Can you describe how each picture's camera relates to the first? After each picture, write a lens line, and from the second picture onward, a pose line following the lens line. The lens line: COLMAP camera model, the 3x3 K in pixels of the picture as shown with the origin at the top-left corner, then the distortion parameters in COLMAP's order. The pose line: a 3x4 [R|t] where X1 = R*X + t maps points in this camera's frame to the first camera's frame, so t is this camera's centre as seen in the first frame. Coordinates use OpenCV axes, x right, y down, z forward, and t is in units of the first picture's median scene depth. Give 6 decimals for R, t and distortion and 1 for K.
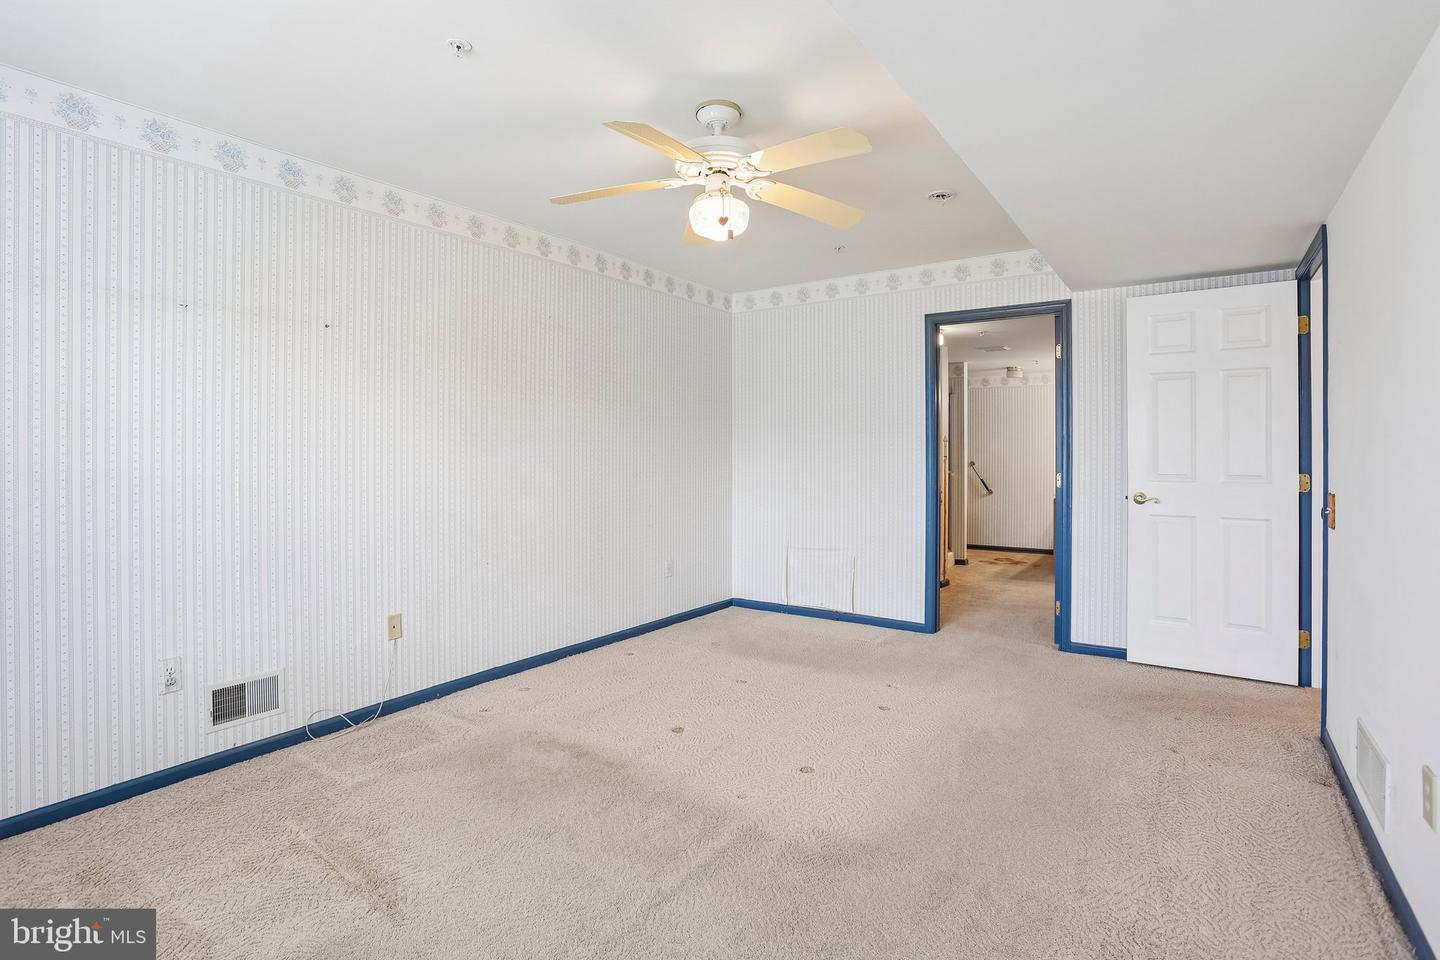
lens RADIAL K [[705.5, 0, 705.9], [0, 705.5, 447.7], [0, 0, 1]] dist [-0.052759, 0.000586]
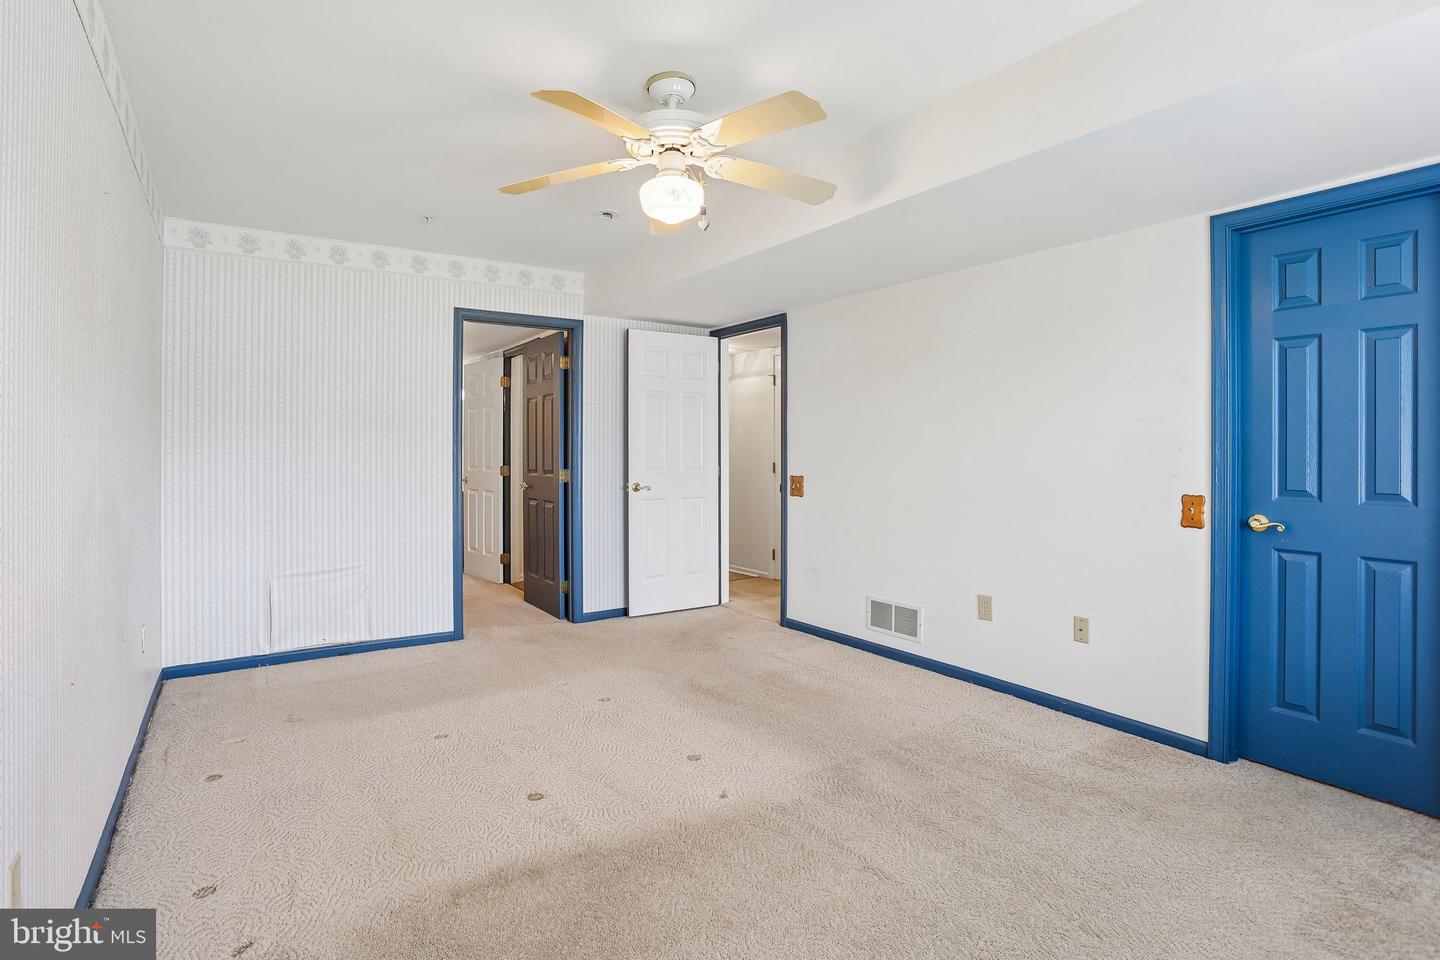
lens RADIAL K [[705.5, 0, 705.9], [0, 705.5, 447.7], [0, 0, 1]] dist [-0.052759, 0.000586]
pose [[0.363874, 0.000957, 0.931448, -0.462203], [-0.004578, 0.999989, 0.000761, -0.001214], [-0.931437, -0.004542, 0.363875, 0.341994]]
